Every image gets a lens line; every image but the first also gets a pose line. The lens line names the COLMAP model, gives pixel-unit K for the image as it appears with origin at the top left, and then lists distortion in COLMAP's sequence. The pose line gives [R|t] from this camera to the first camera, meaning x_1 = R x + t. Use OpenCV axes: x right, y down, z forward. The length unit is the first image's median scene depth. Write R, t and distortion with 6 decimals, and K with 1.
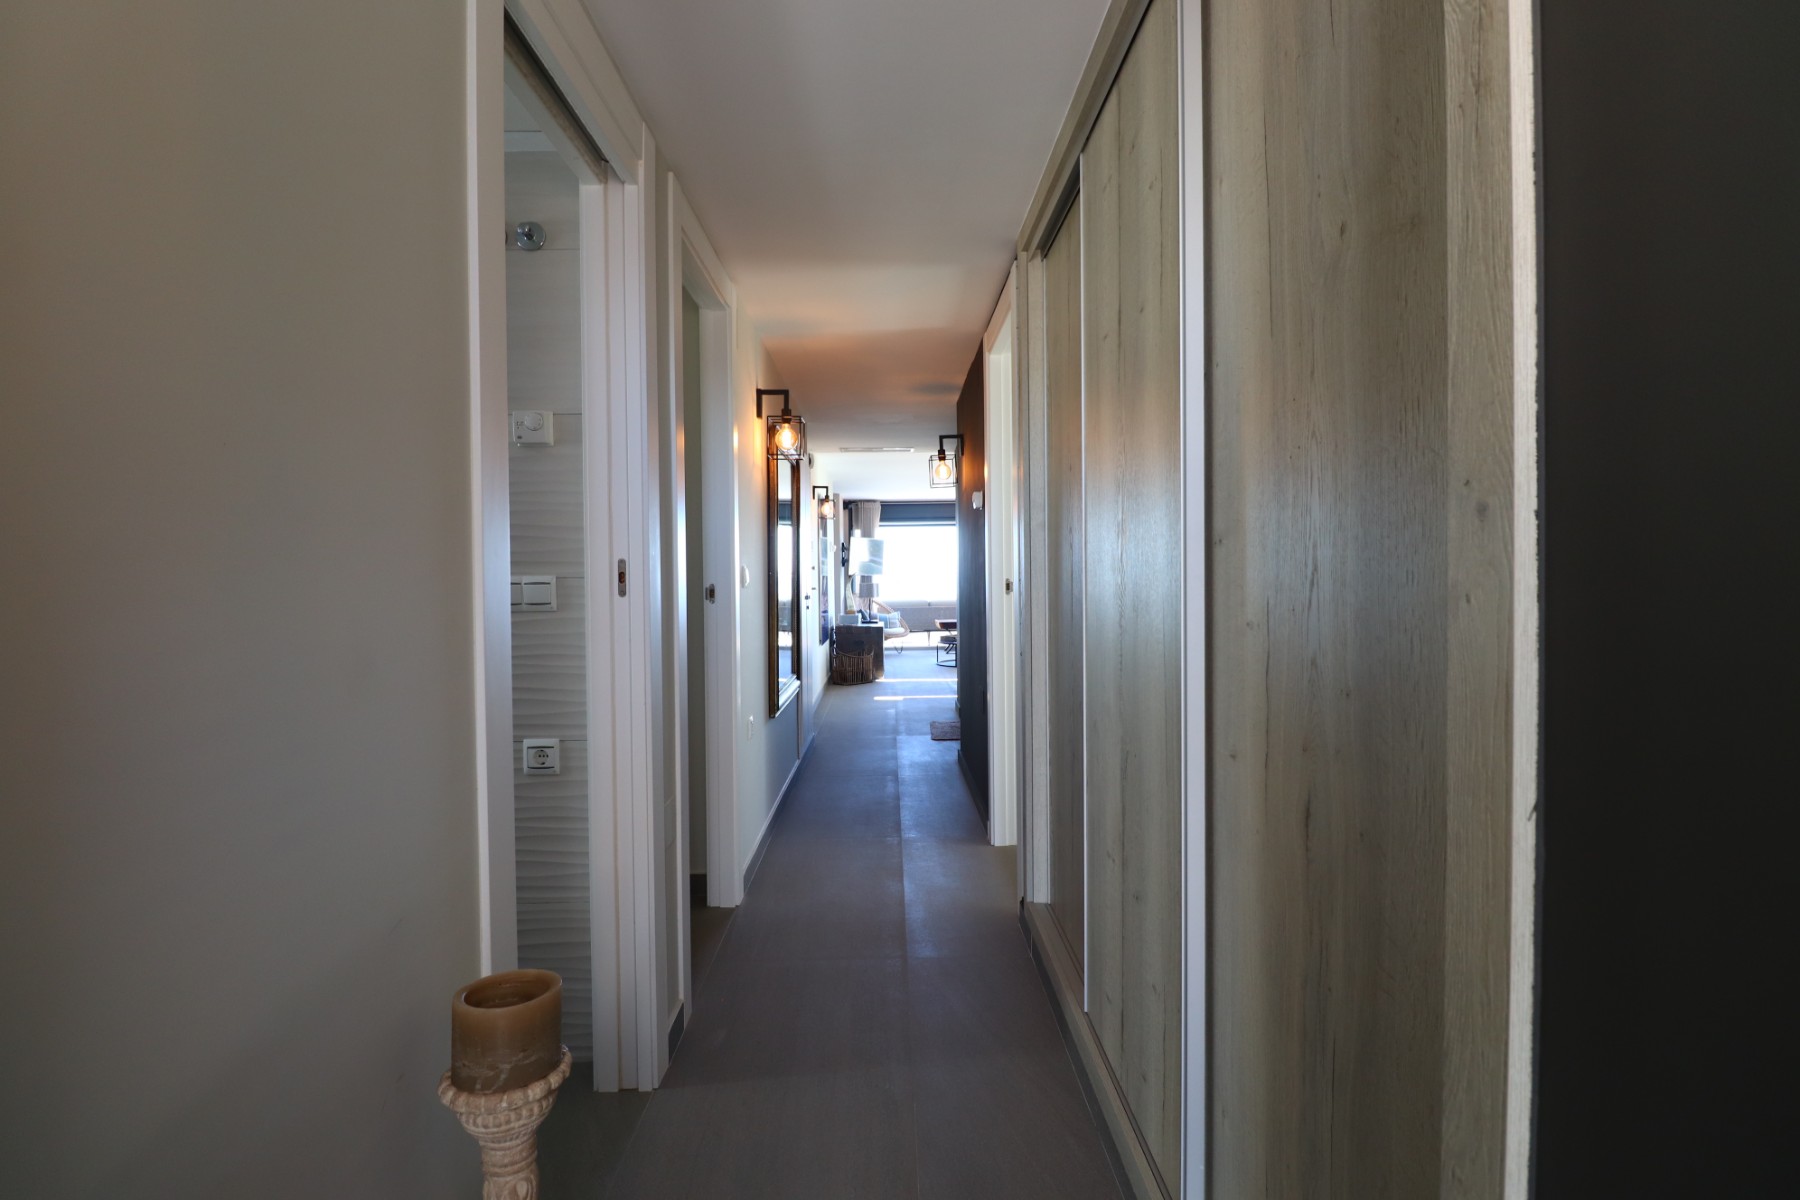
lens RADIAL K [[842.9, 0, 900.4], [0, 842.9, 589.1], [0, 0, 1]] dist [0.001286, -0.013780]
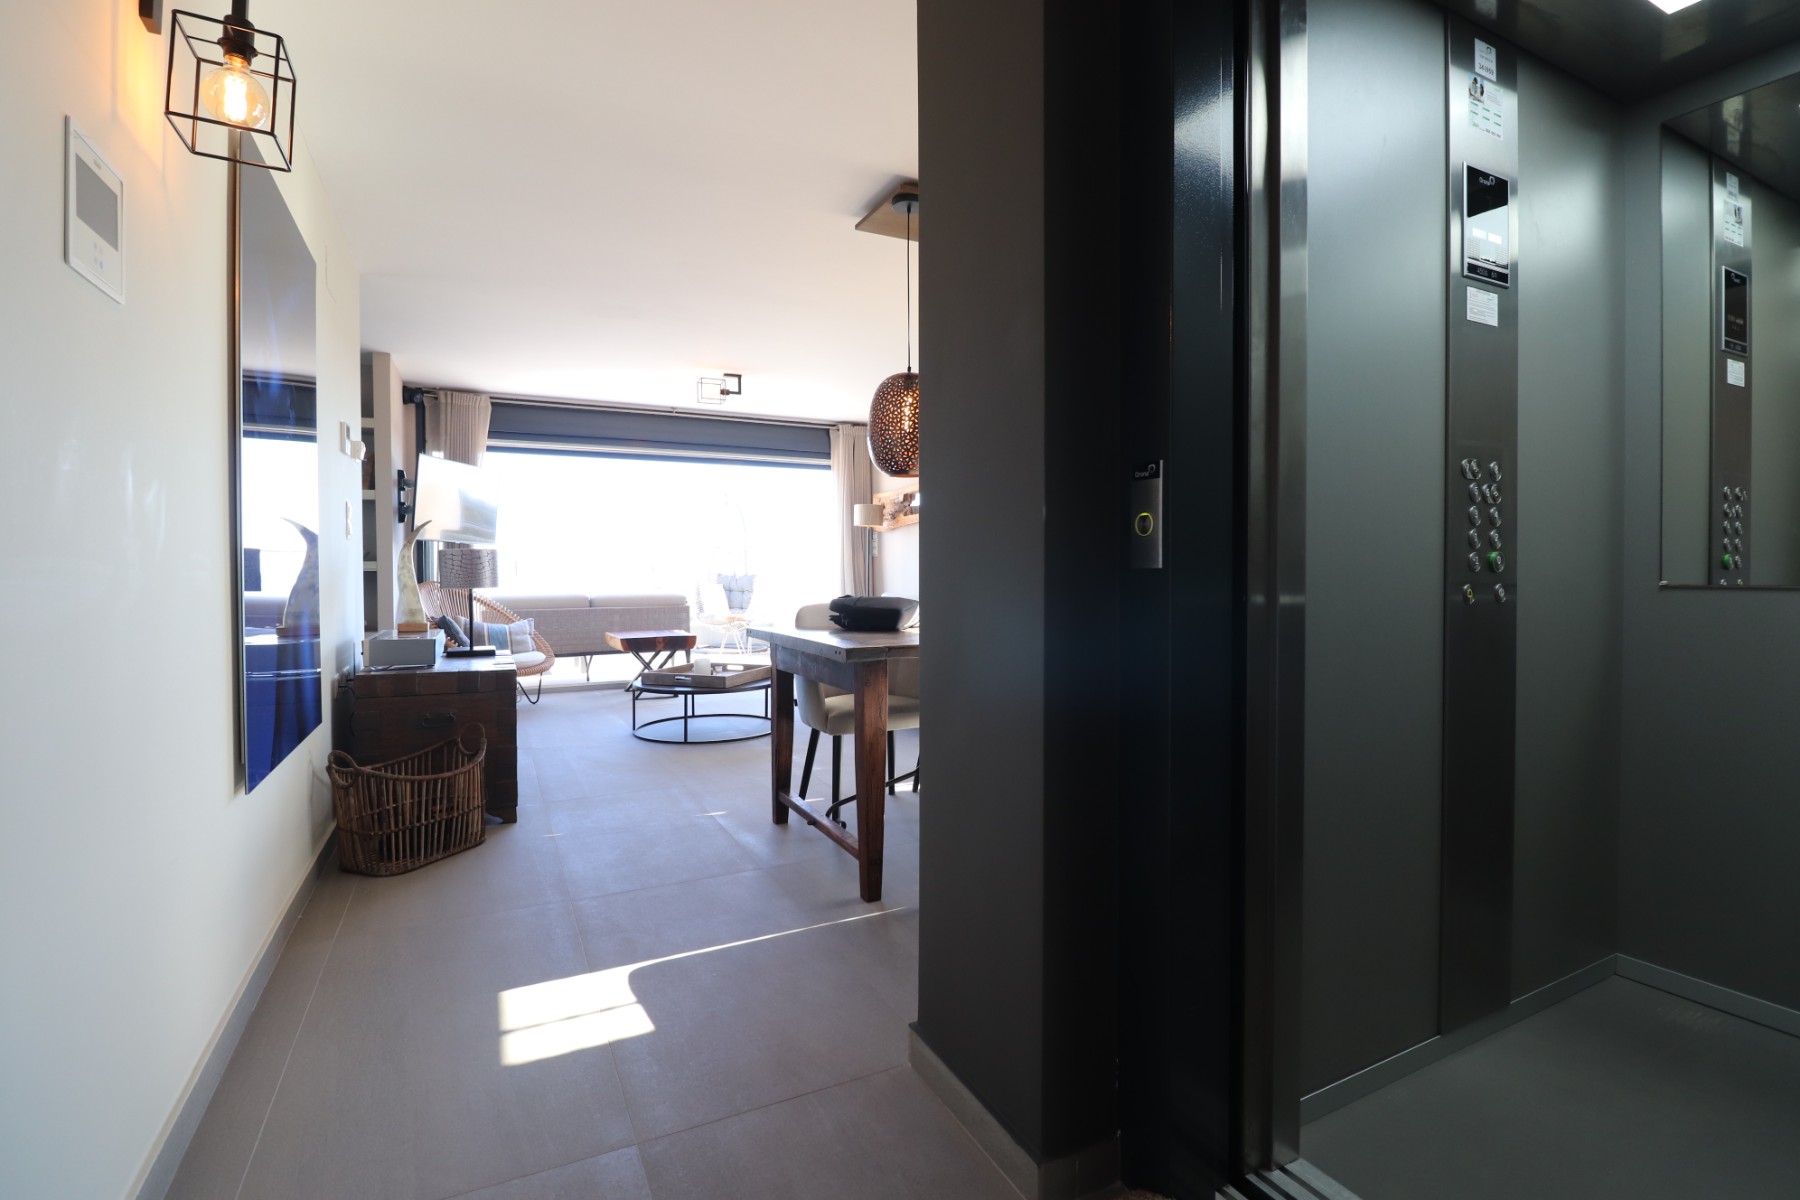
lens RADIAL K [[842.9, 0, 900.4], [0, 842.9, 589.1], [0, 0, 1]] dist [0.001286, -0.013780]
pose [[0.901099, 0.002299, 0.433608, -0.021455], [-0.005441, 0.999967, 0.006006, 0.005468], [-0.433579, -0.007771, 0.901082, 0.466943]]
